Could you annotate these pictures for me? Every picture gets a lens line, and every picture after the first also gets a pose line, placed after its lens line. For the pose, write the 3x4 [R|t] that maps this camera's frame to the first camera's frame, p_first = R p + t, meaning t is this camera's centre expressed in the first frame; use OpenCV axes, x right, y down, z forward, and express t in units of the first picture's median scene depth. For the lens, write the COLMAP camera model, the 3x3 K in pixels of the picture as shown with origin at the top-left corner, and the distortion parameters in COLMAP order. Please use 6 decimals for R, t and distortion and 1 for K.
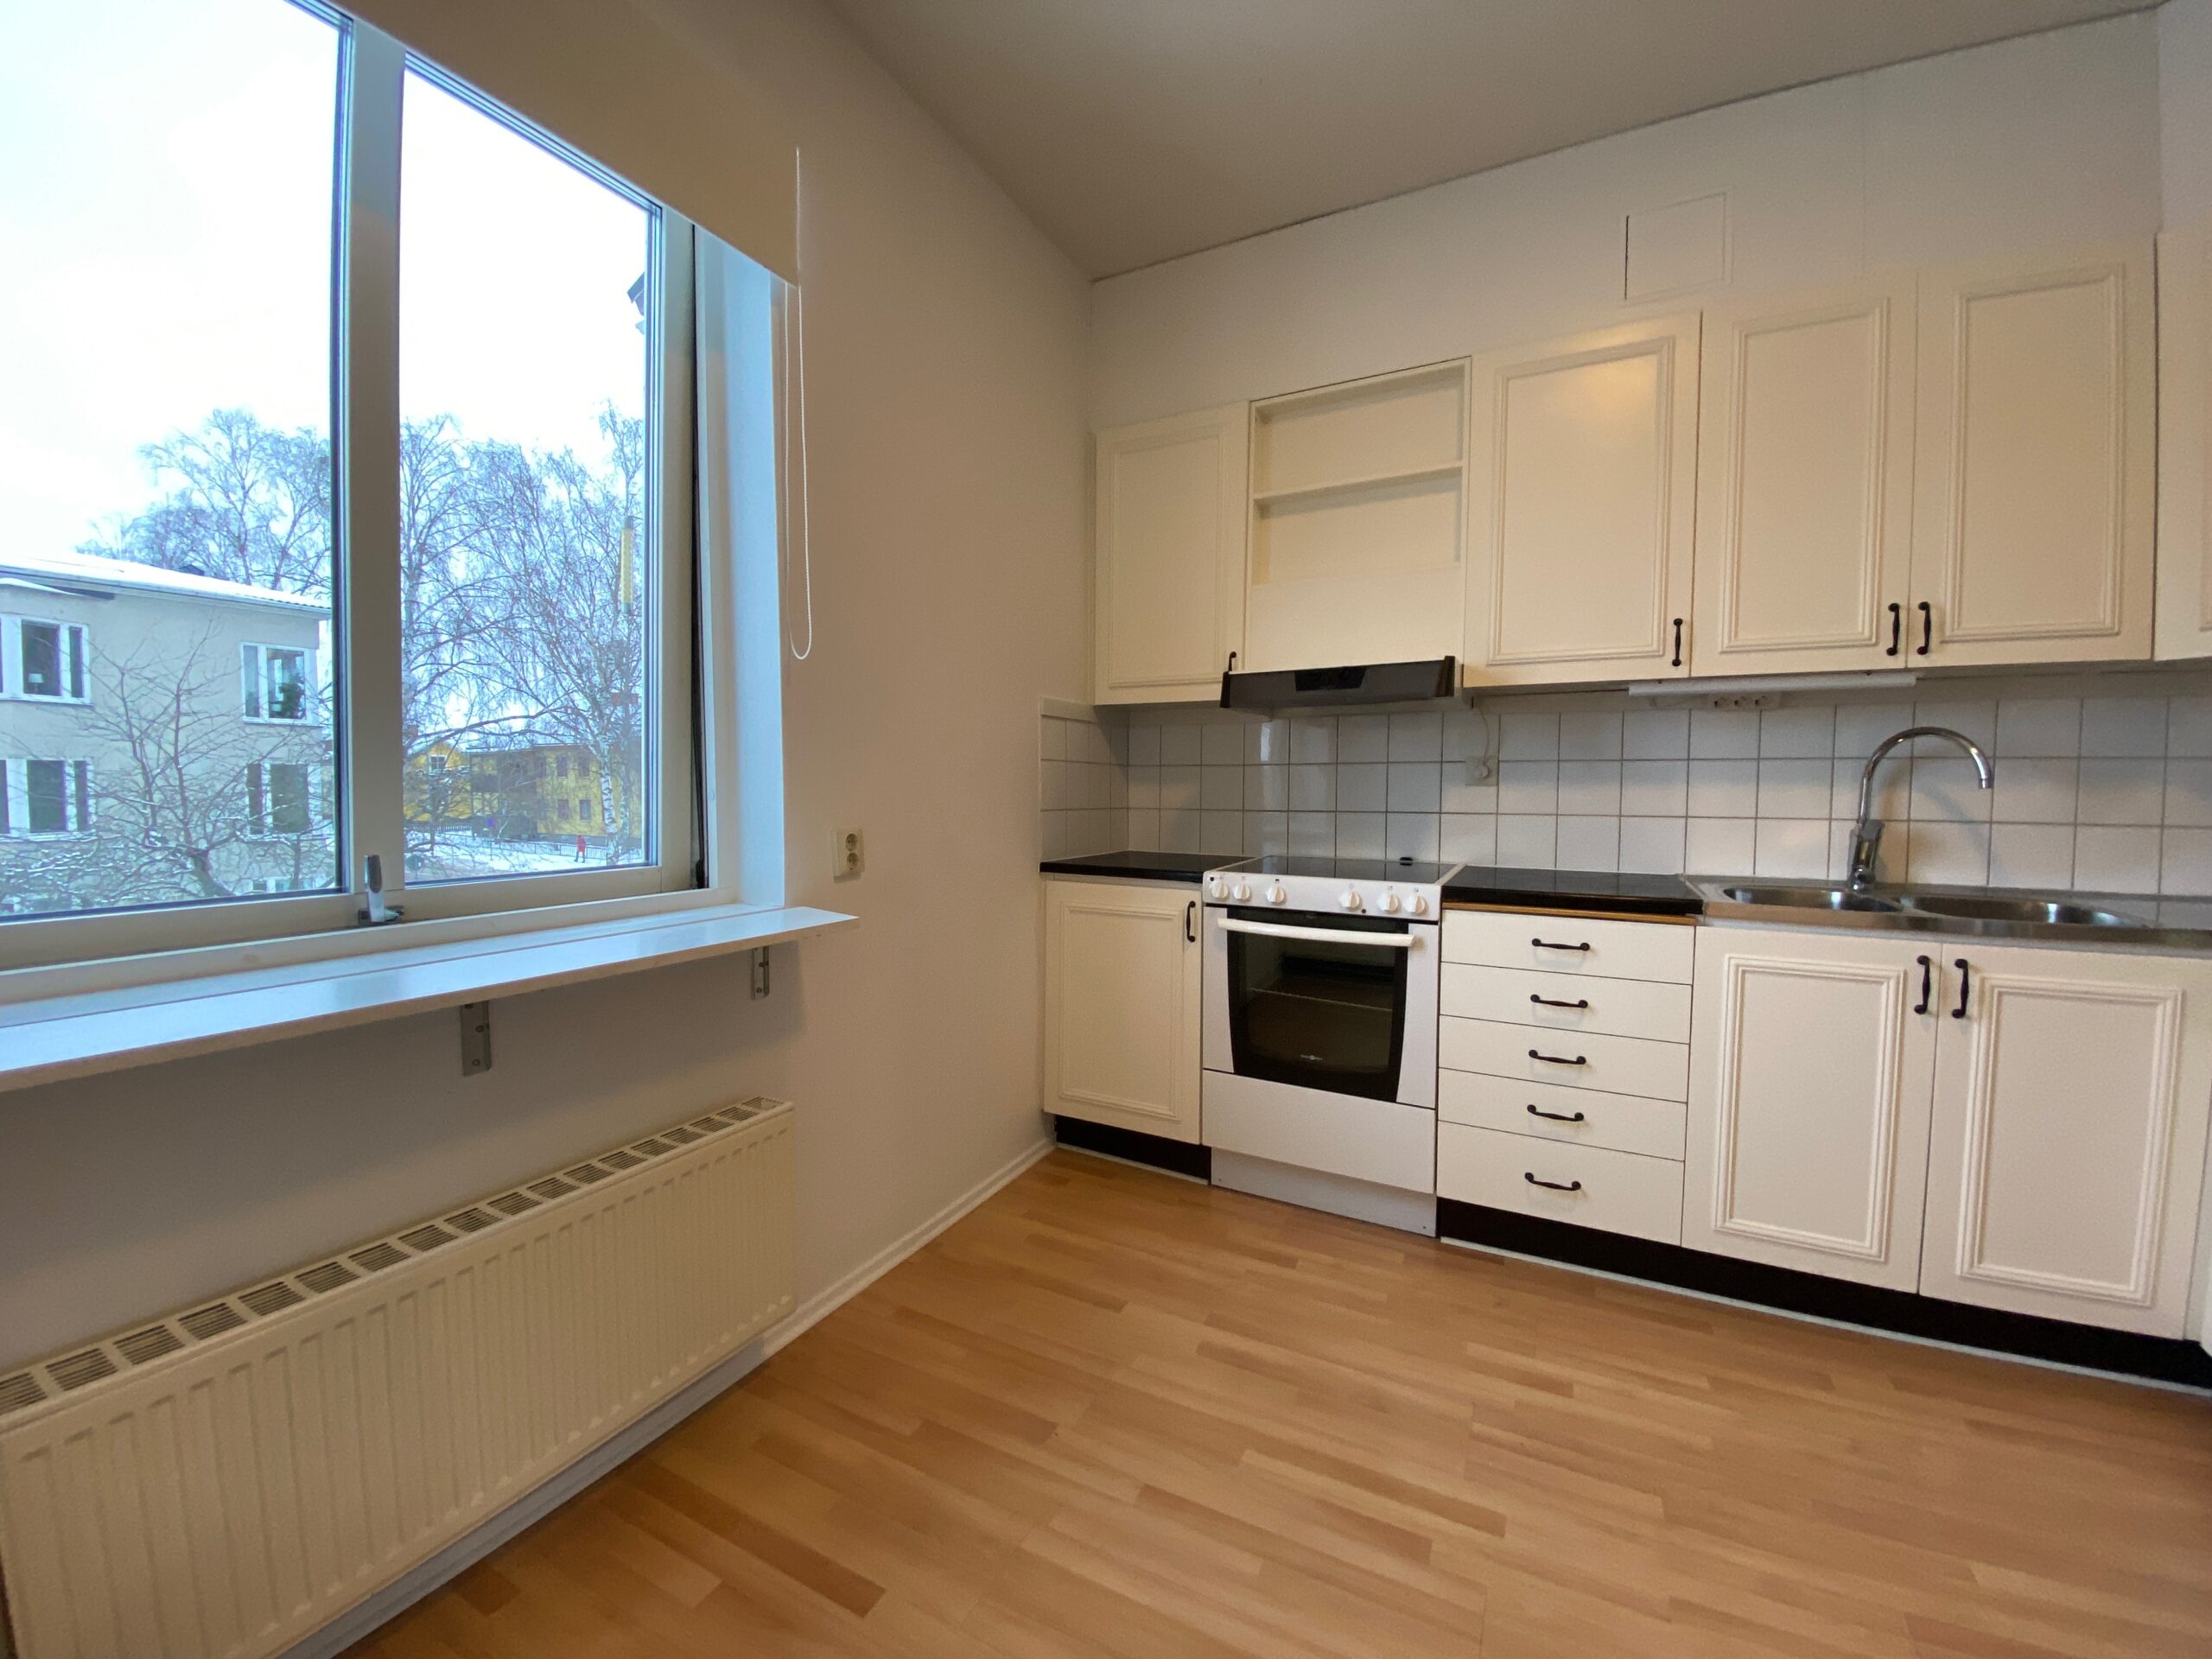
lens RADIAL K [[885.0, 0, 1107.1], [0, 885.0, 823.4], [0, 0, 1]] dist [0.043170, -0.033781]
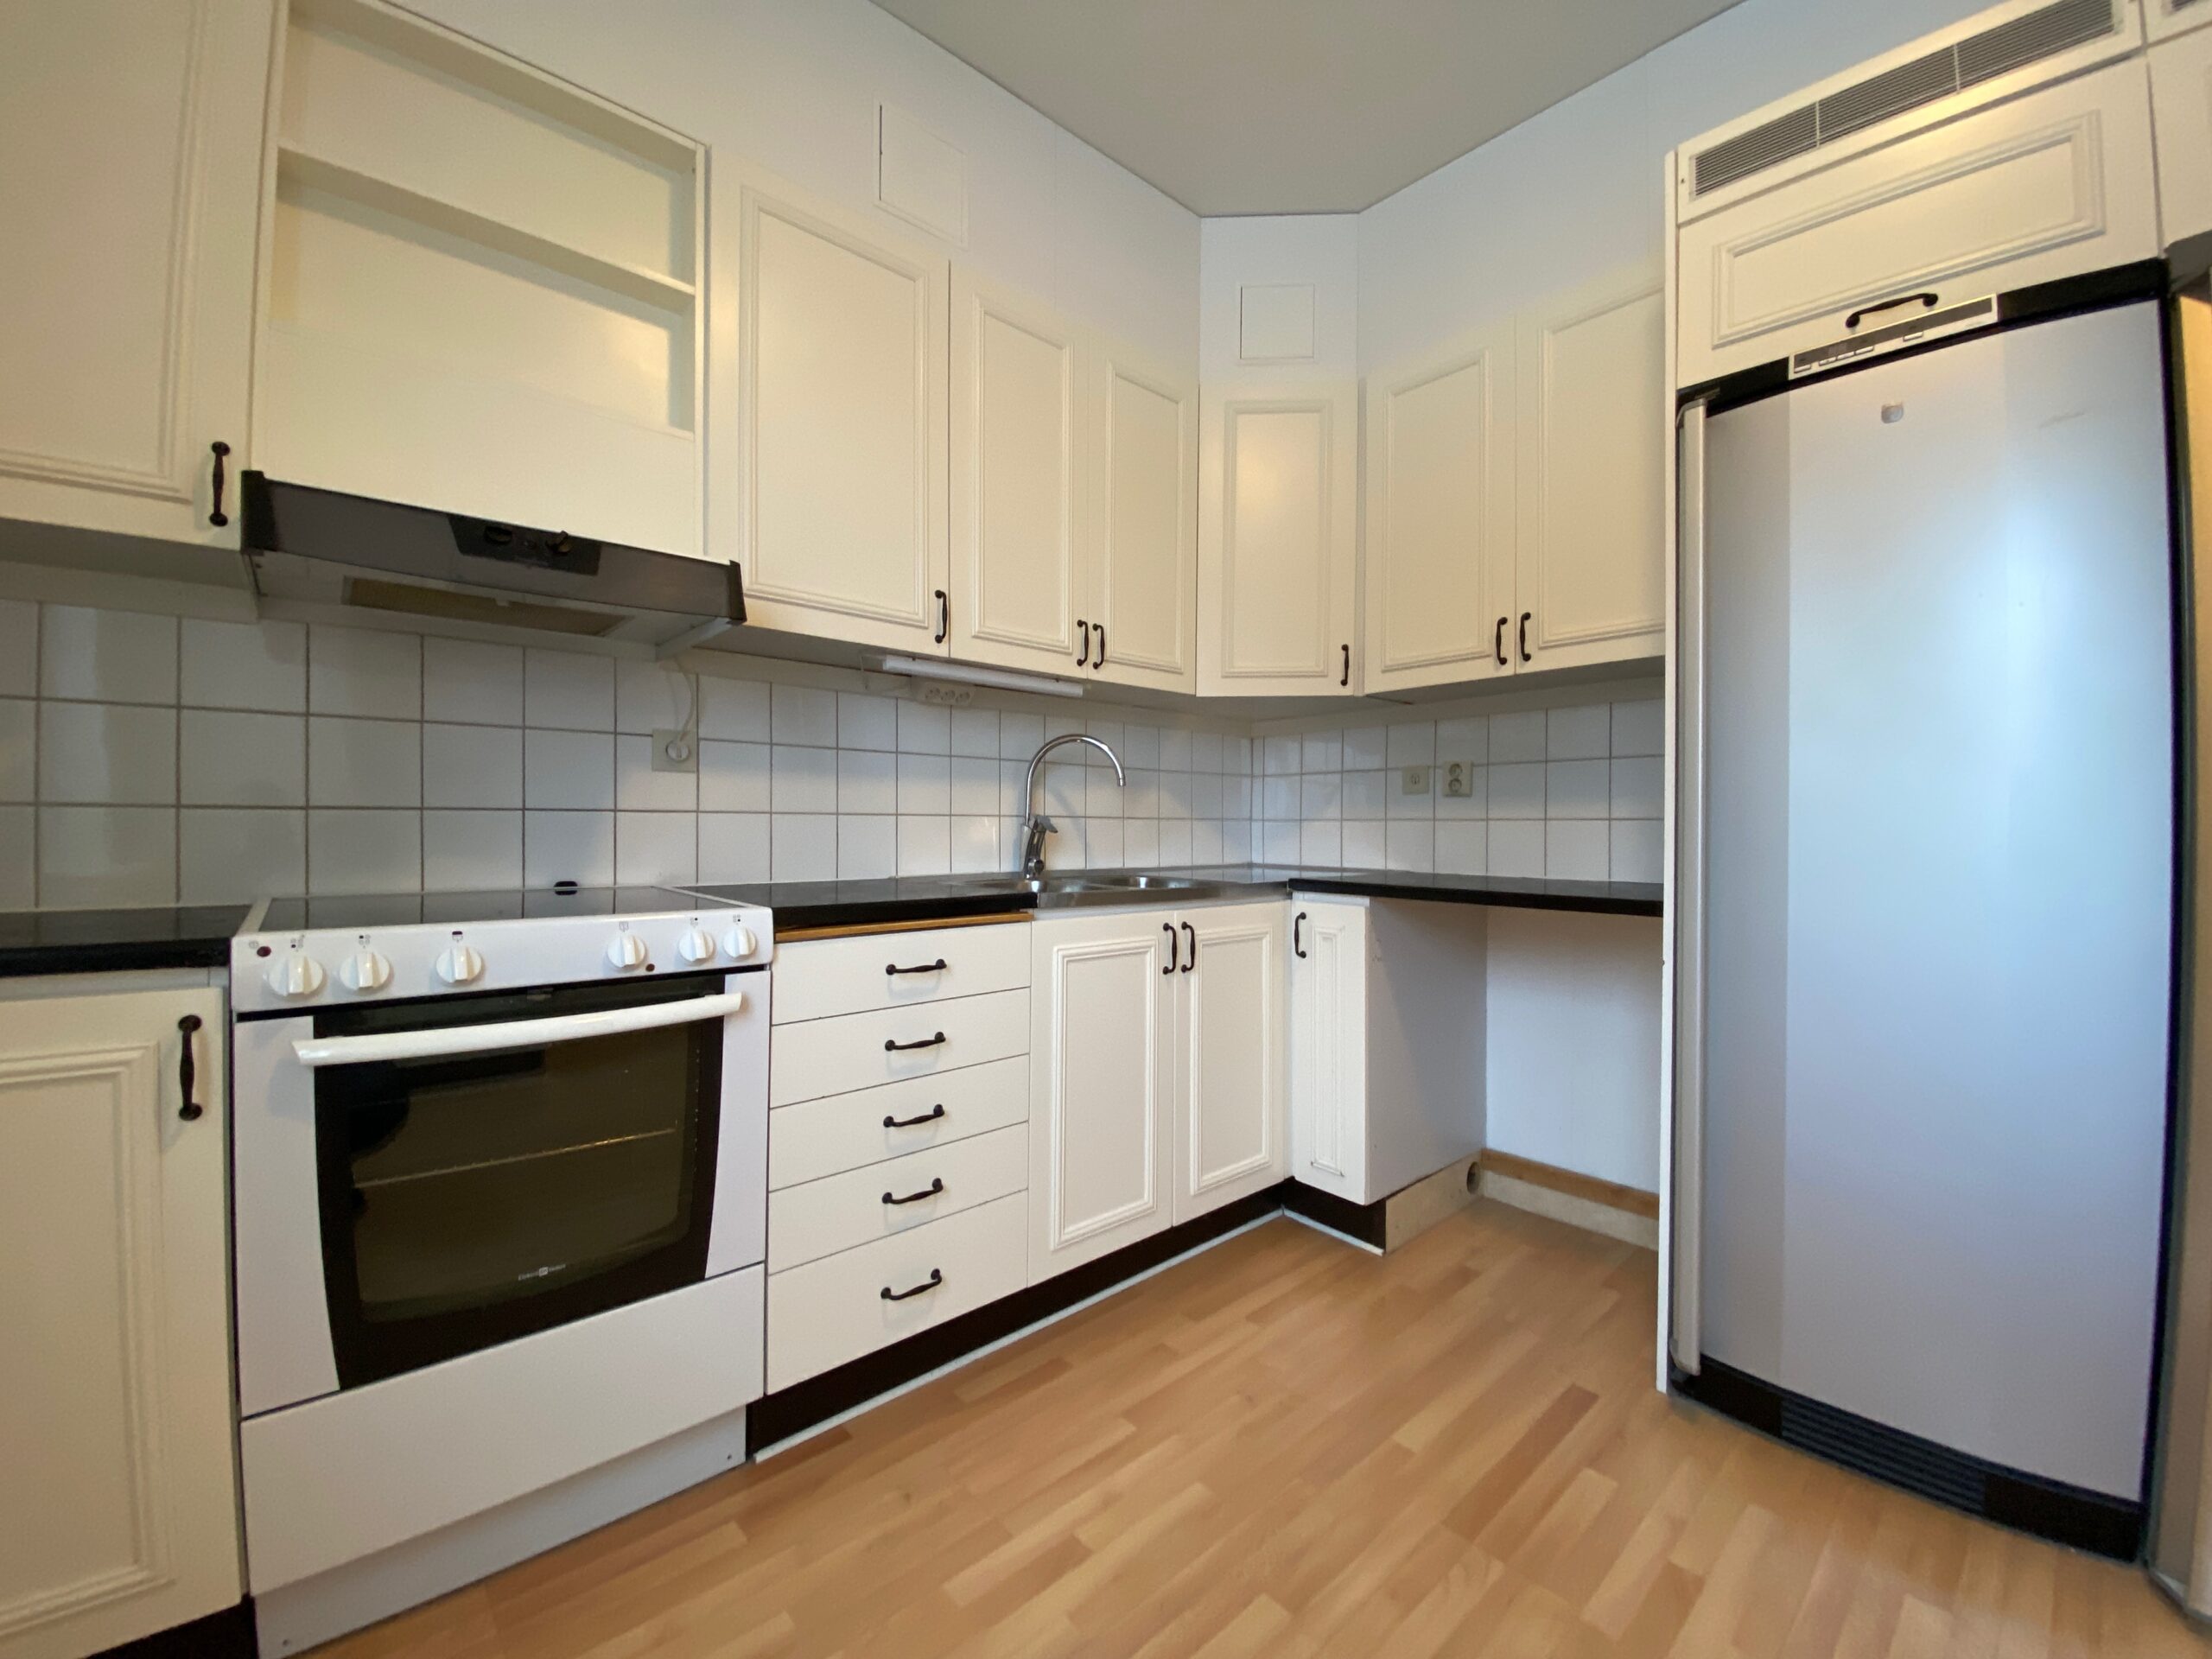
lens RADIAL K [[885.0, 0, 1107.1], [0, 885.0, 823.4], [0, 0, 1]] dist [0.043170, -0.033781]
pose [[0.352239, 0.001251, 0.935909, -0.144043], [0.037871, 0.999161, -0.015589, 0.027171], [-0.935144, 0.040935, 0.351896, 0.530846]]
